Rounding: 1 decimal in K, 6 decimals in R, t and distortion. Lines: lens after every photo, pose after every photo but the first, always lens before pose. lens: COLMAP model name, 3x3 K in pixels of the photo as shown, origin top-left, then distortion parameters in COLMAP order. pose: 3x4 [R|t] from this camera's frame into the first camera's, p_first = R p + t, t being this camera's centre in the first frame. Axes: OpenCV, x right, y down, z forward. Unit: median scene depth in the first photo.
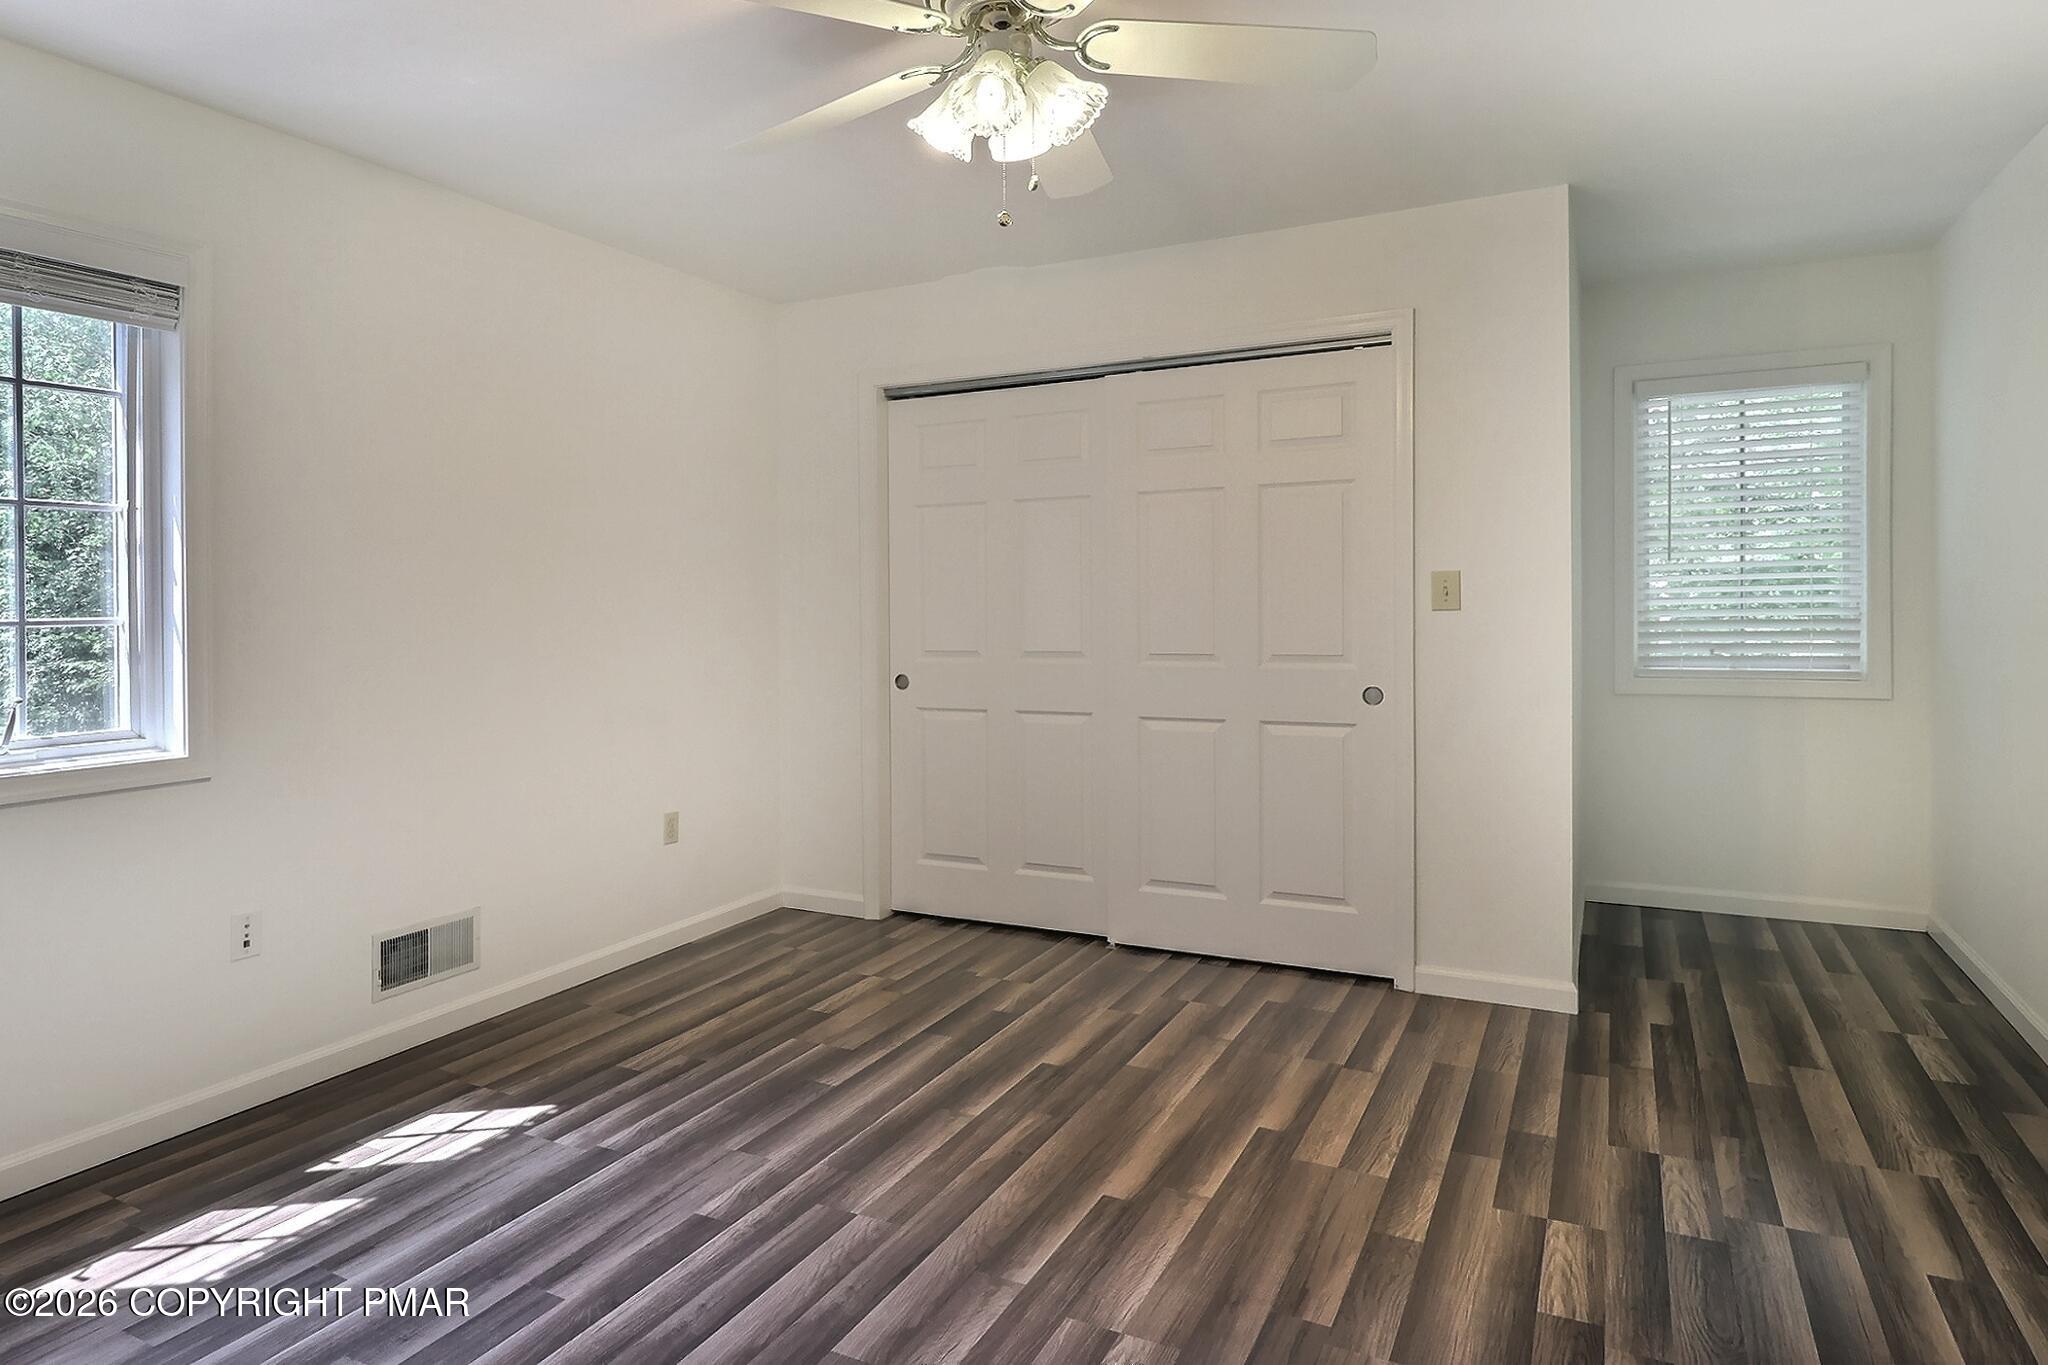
lens RADIAL K [[1219.6, 0, 1049.7], [0, 1219.6, 644.0], [0, 0, 1]] dist [0.001674, 0.000741]
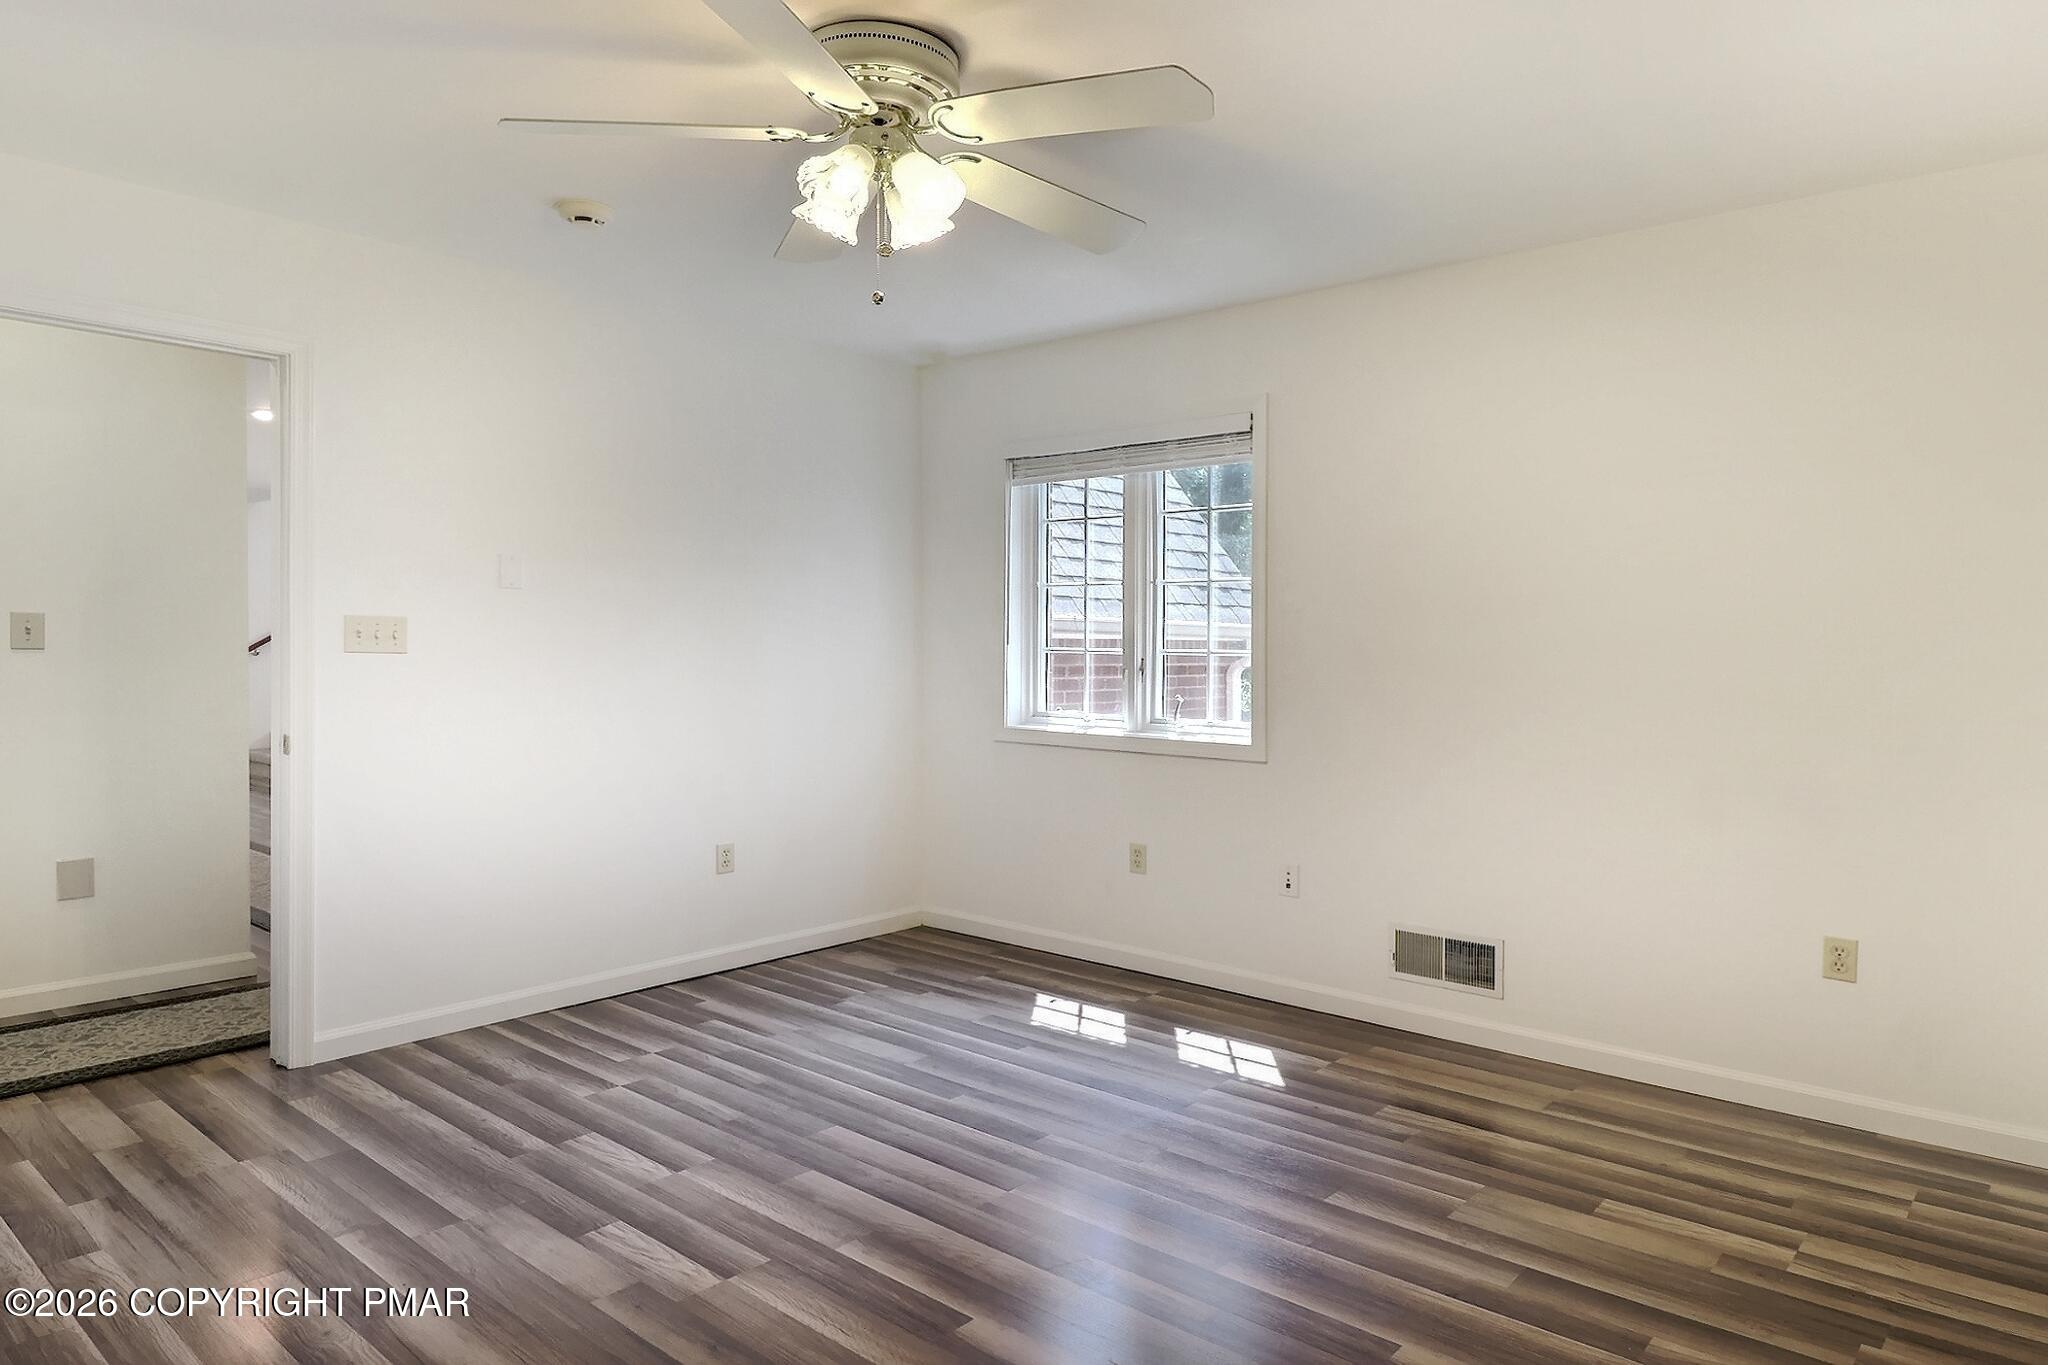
lens RADIAL K [[1219.6, 0, 1049.7], [0, 1219.6, 644.0], [0, 0, 1]] dist [0.001674, 0.000741]
pose [[-0.249040, 0.007527, -0.968464, 0.773470], [-0.038485, 0.999103, 0.017662, -0.042602], [0.967728, 0.041670, -0.248527, 1.108695]]
